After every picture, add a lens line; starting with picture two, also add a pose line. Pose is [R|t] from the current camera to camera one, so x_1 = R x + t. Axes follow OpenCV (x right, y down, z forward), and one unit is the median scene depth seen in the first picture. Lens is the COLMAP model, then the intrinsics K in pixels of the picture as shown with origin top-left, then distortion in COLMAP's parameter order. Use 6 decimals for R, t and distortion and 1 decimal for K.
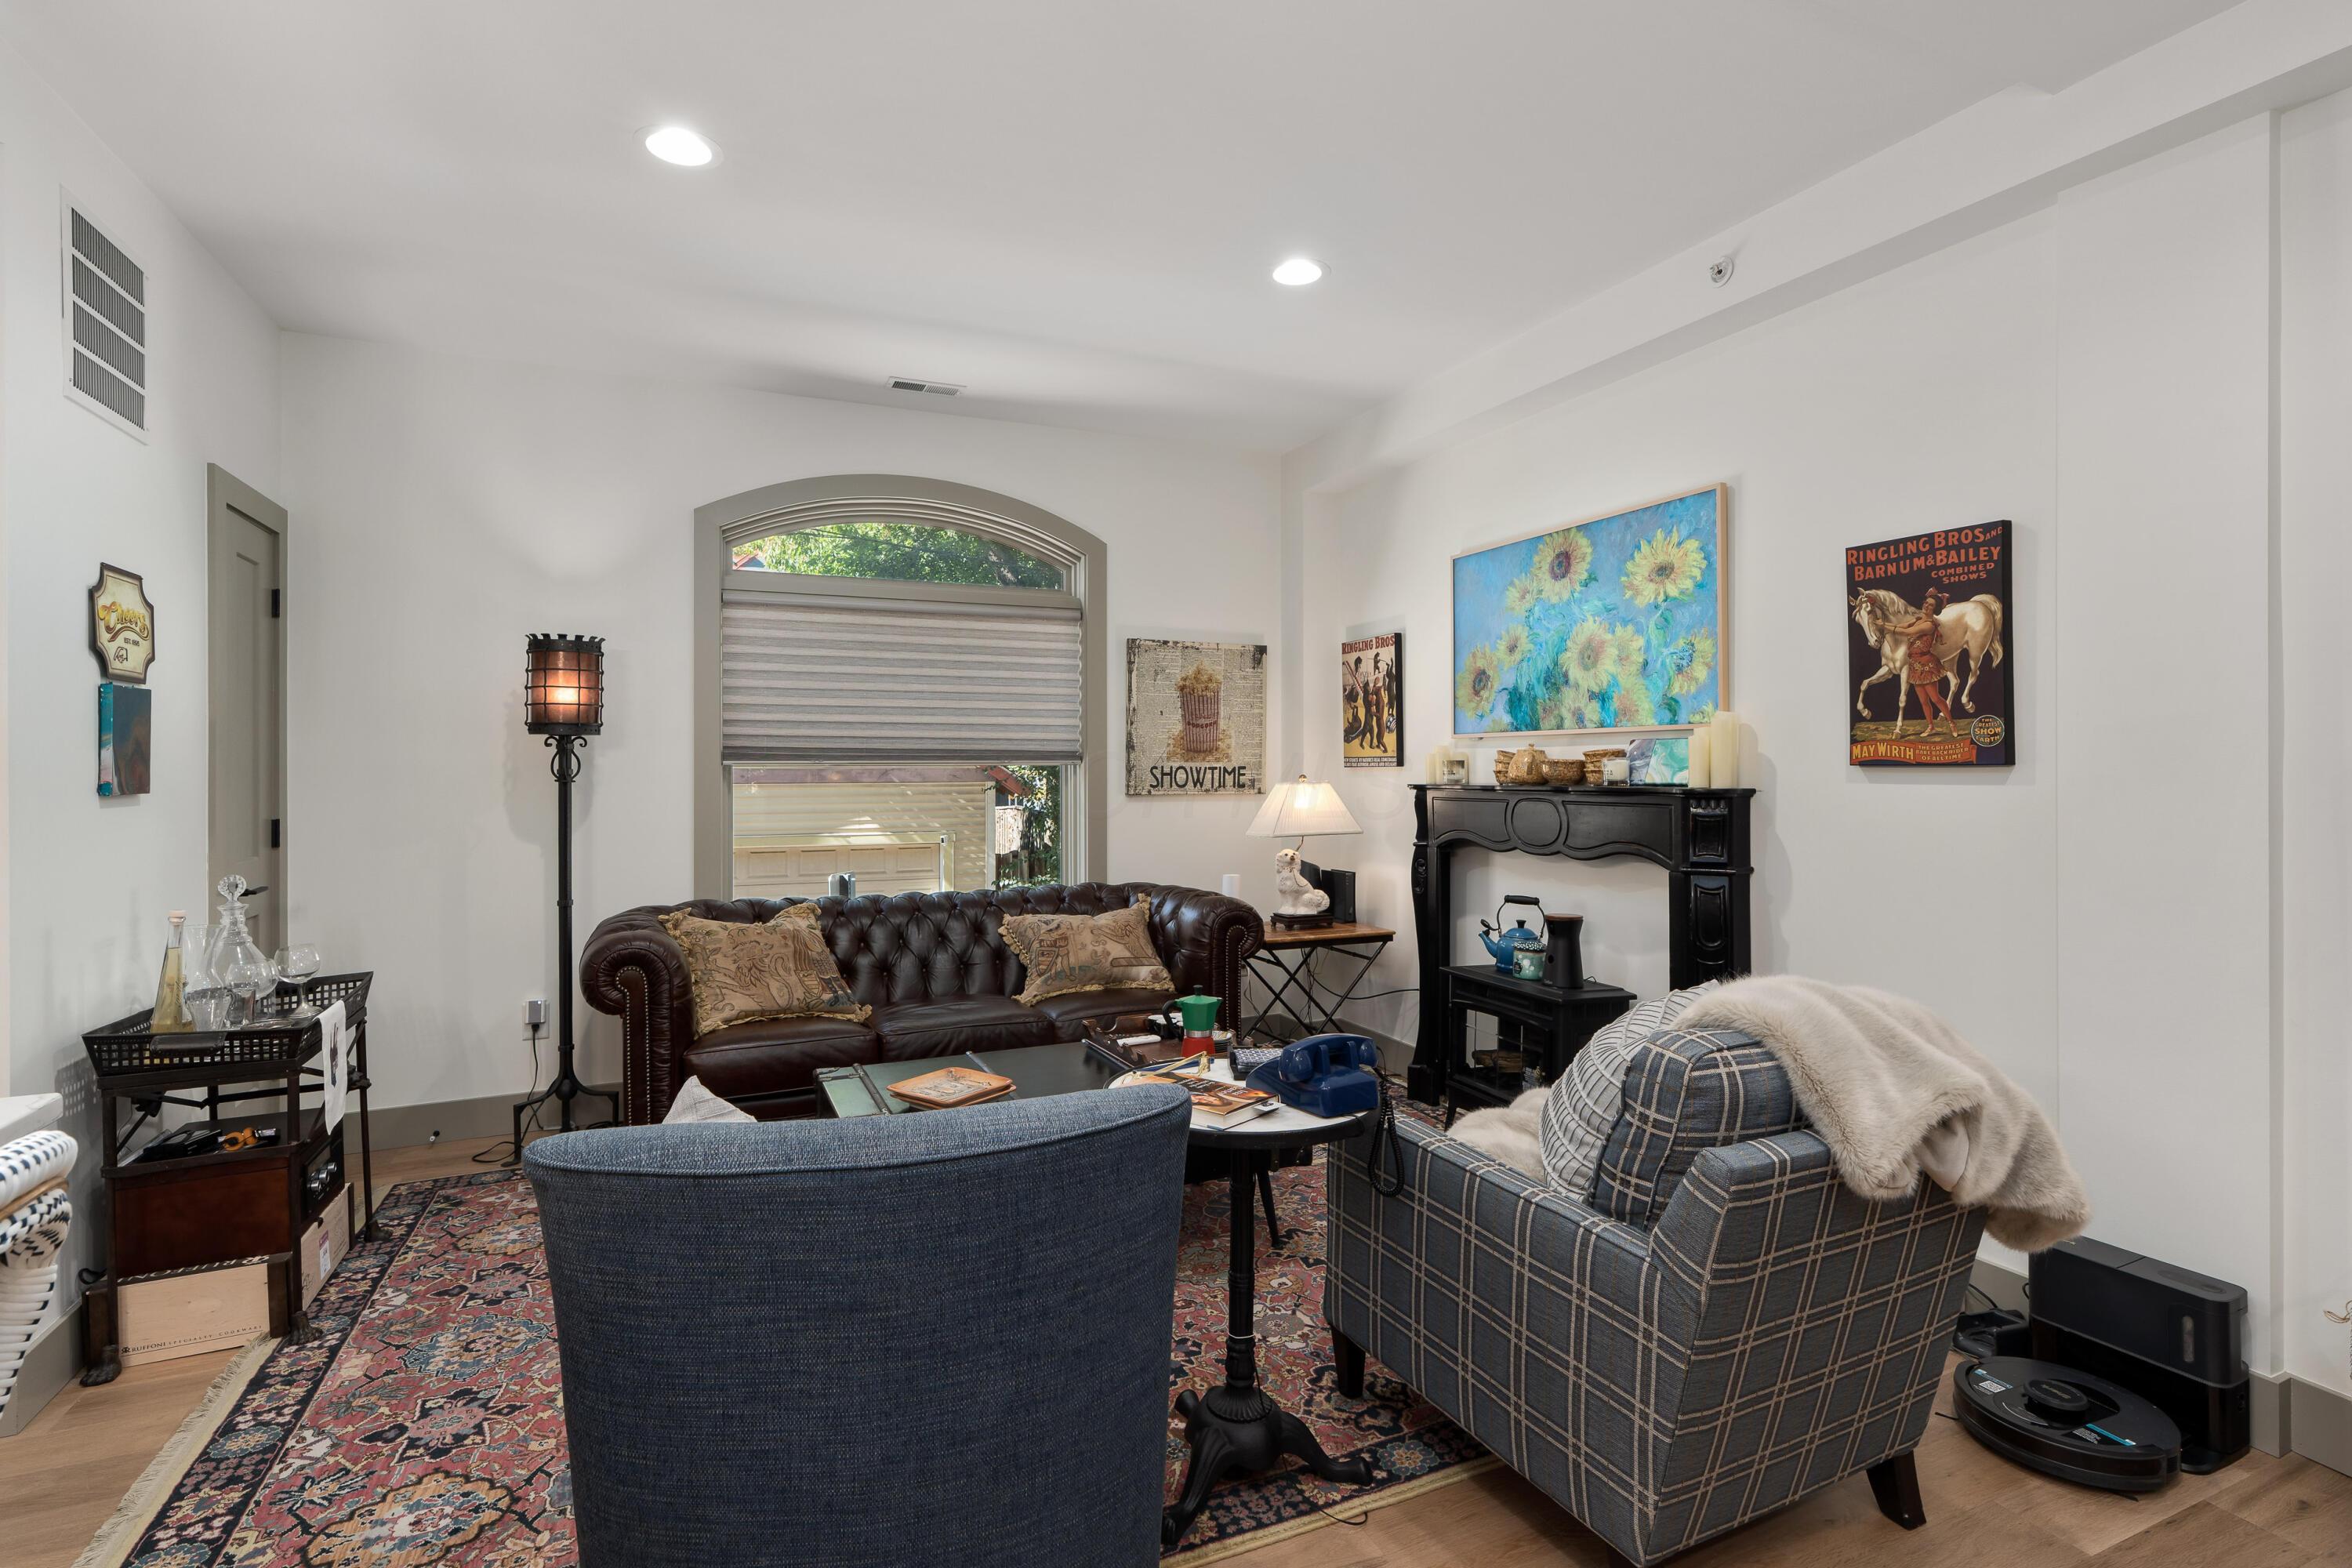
lens RADIAL K [[1130.7, 0, 1177.4], [0, 1130.7, 765.2], [0, 0, 1]] dist [-0.004525, 0.001340]
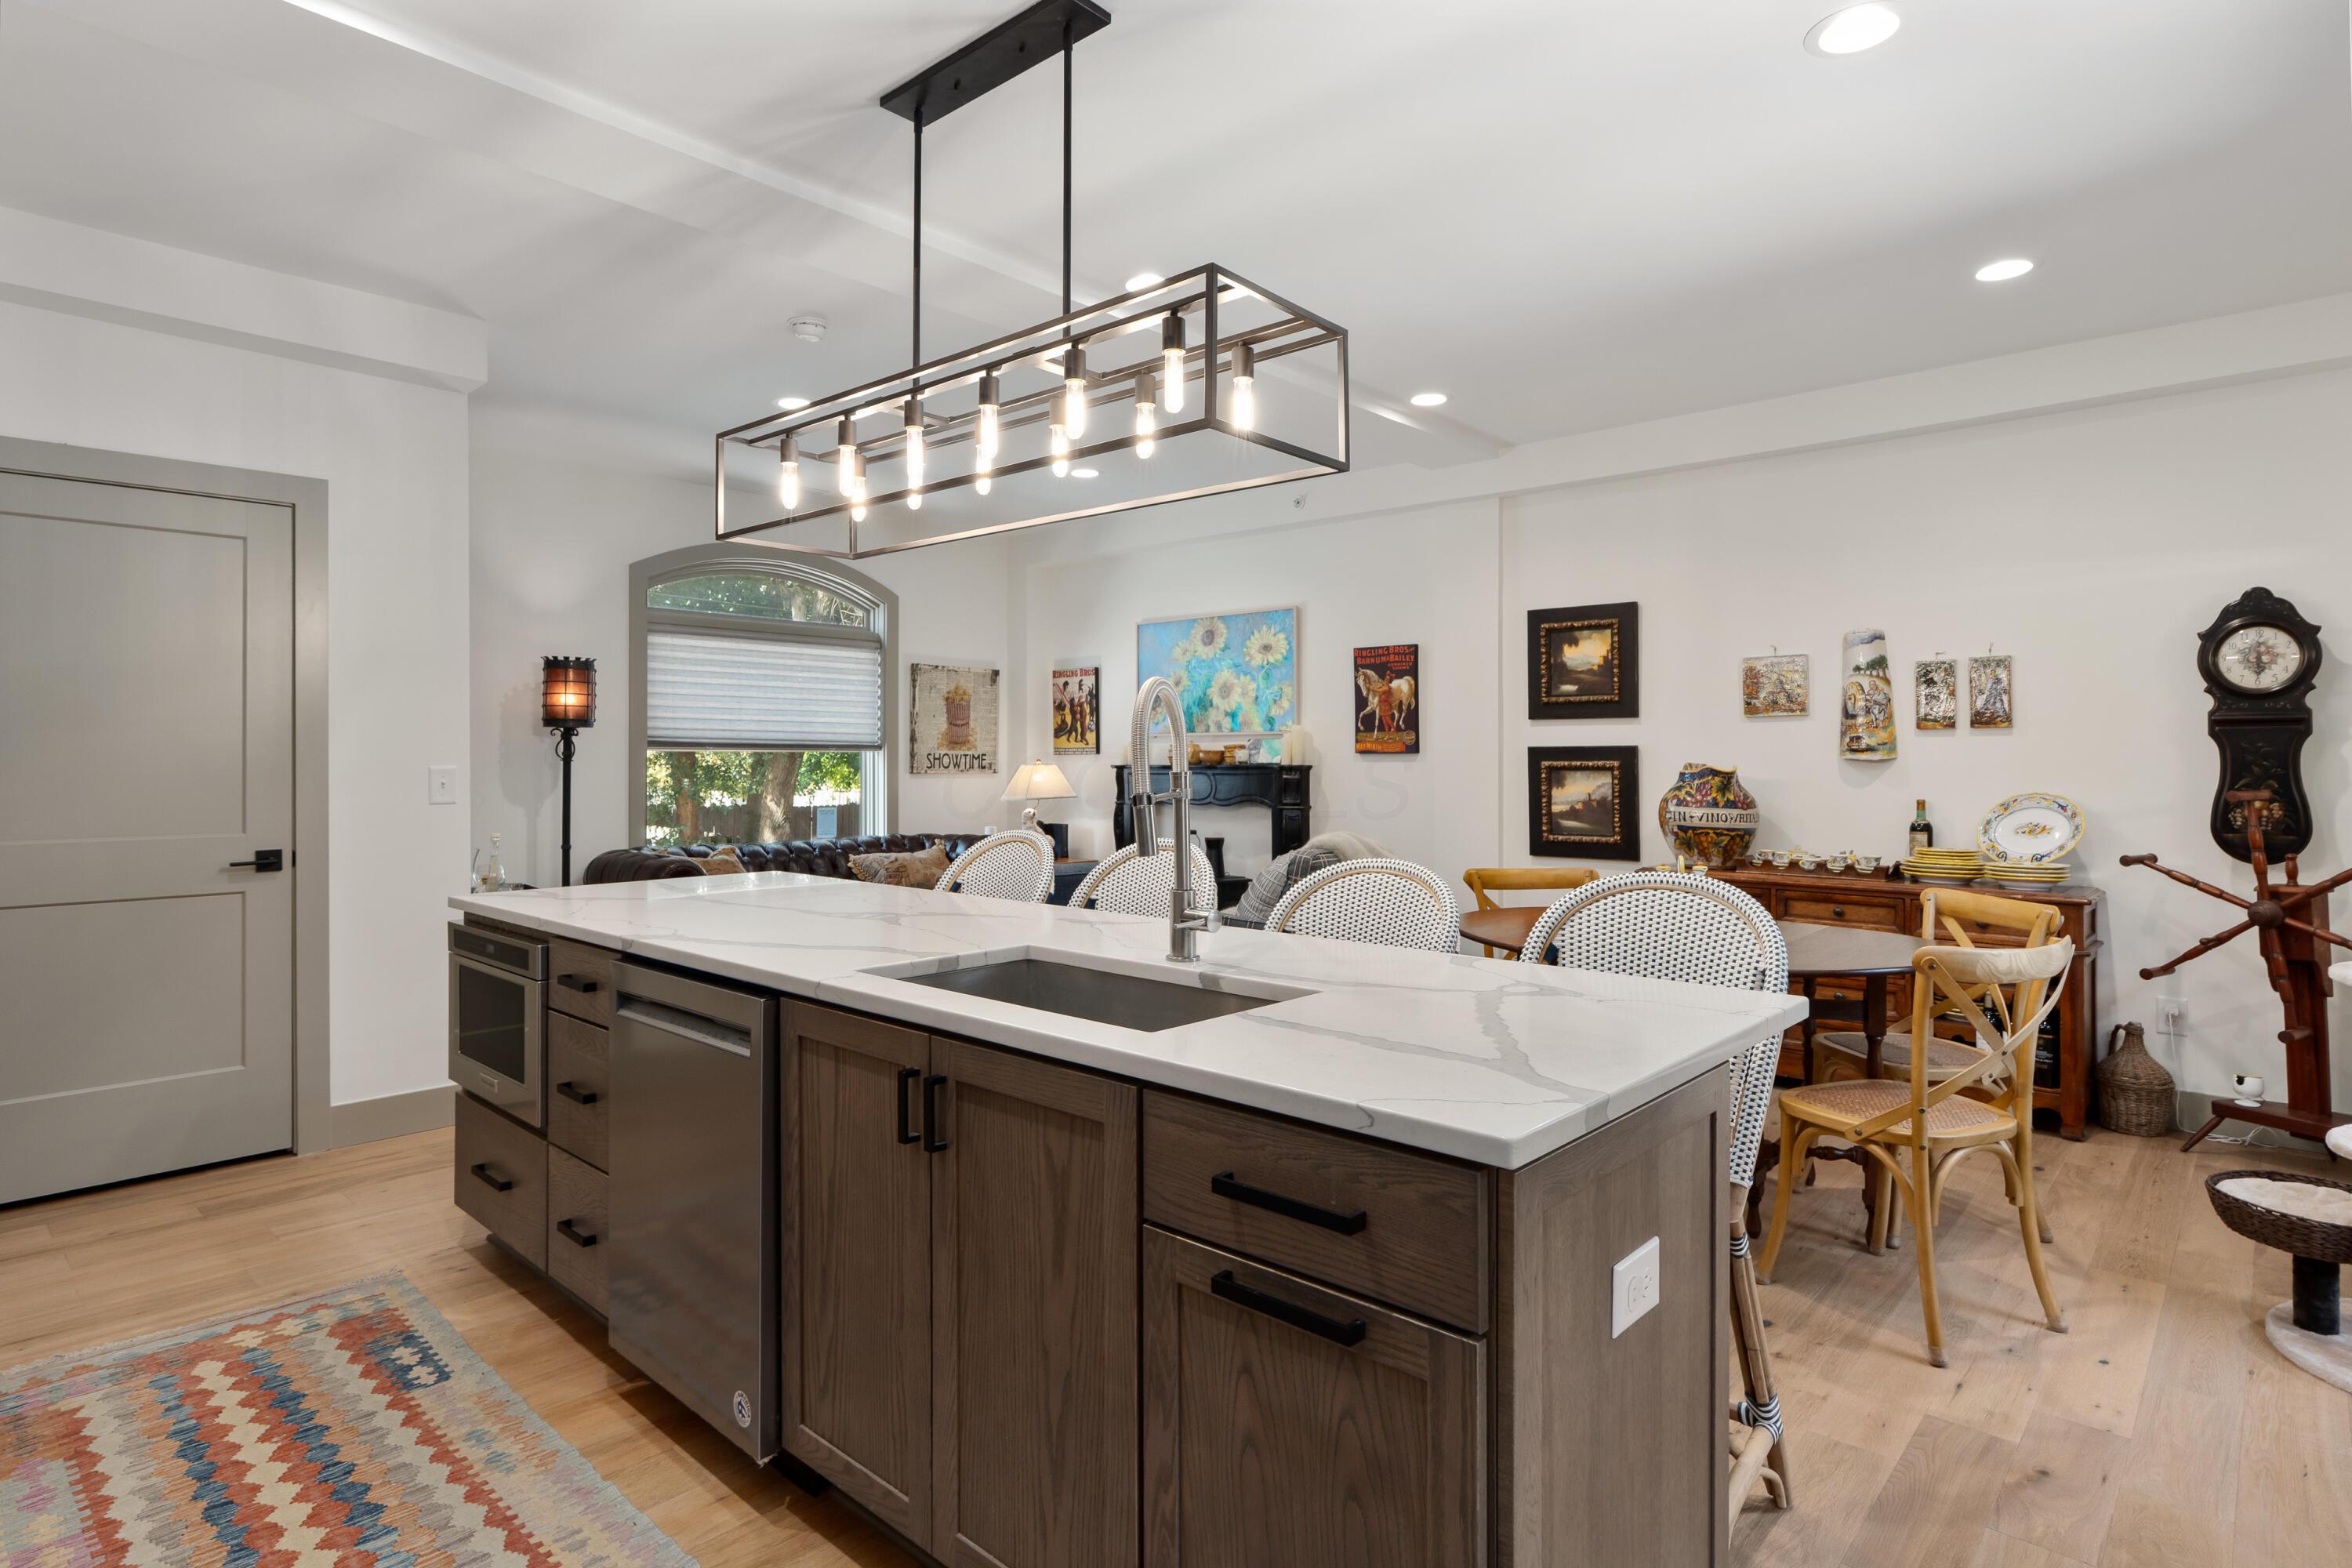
lens RADIAL K [[1242.9, 0, 1168.5], [0, 1242.9, 746.4], [0, 0, 1]] dist [-0.004975, 0.002784]
pose [[0.919140, 0.007676, 0.393855, -0.528506], [-0.003935, 0.999939, -0.010304, 0.010895], [-0.393911, 0.007921, 0.919115, -0.823297]]
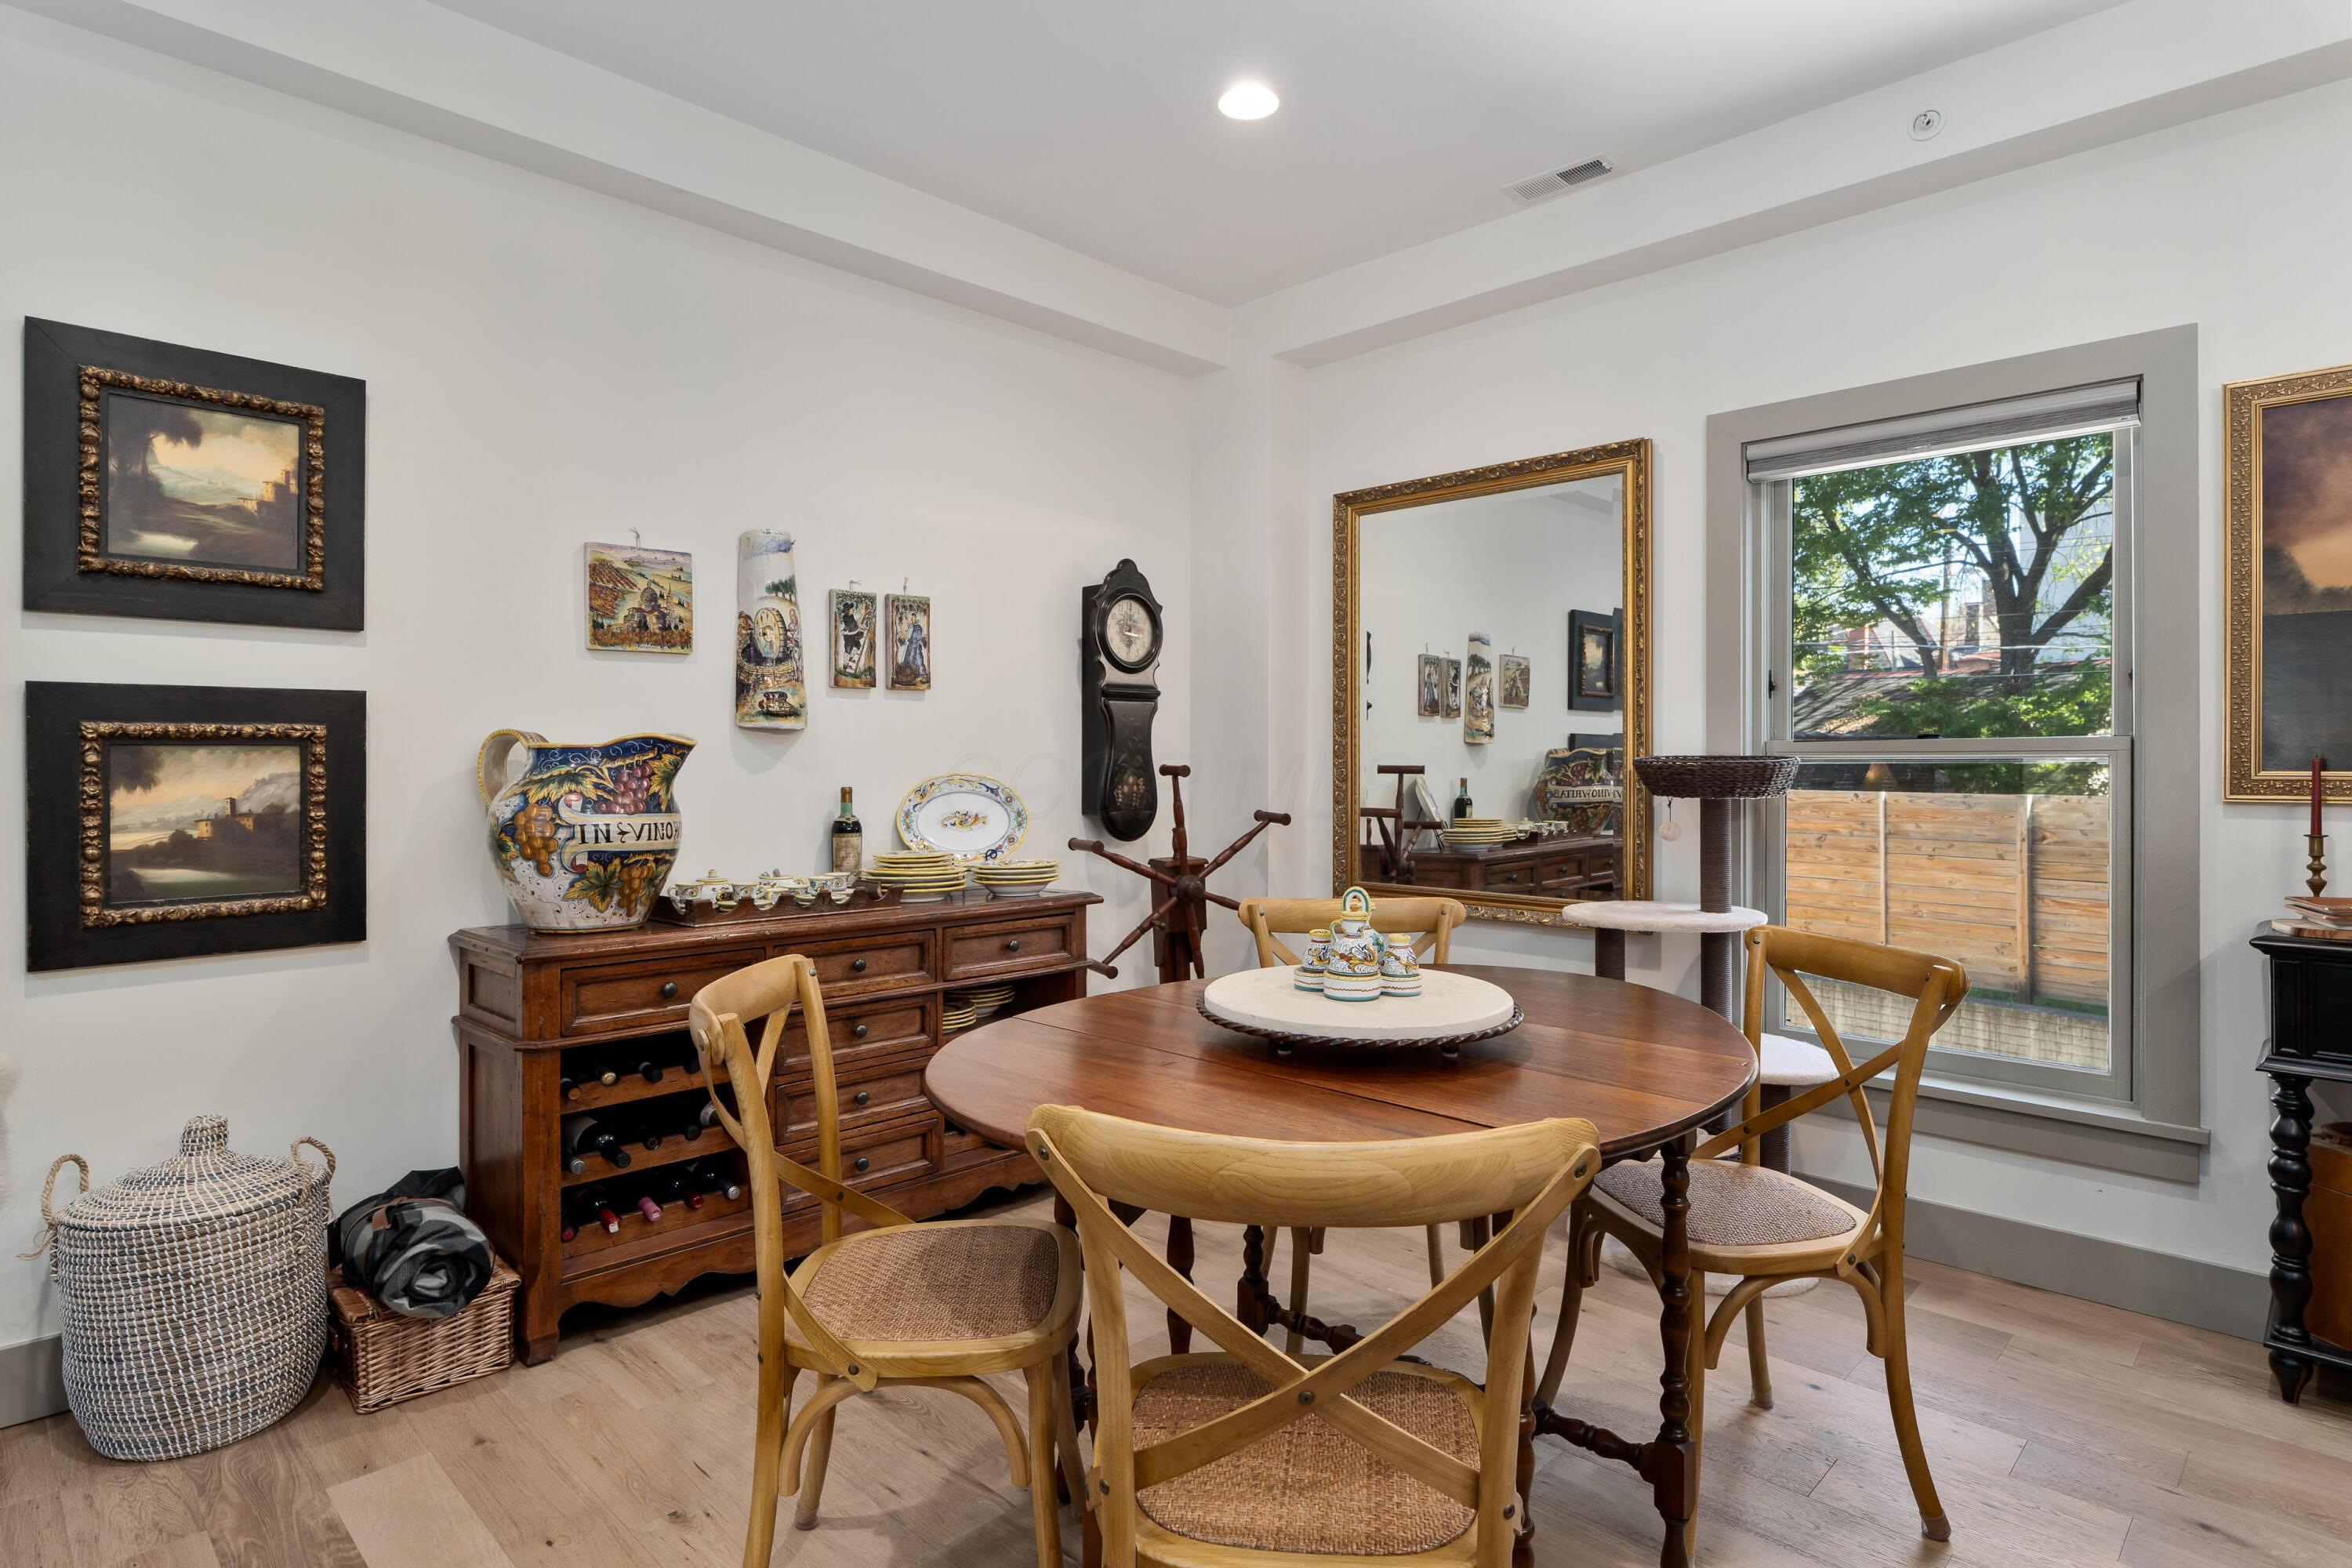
lens RADIAL K [[1242.9, 0, 1187.9], [0, 1242.9, 766.7], [0, 0, 1]] dist [-0.004975, 0.002784]
pose [[-0.371173, 0.001848, 0.928562, -0.201433], [0.003846, 0.999993, -0.000453, 0.038961], [-0.928556, 0.003403, -0.371177, 0.268078]]
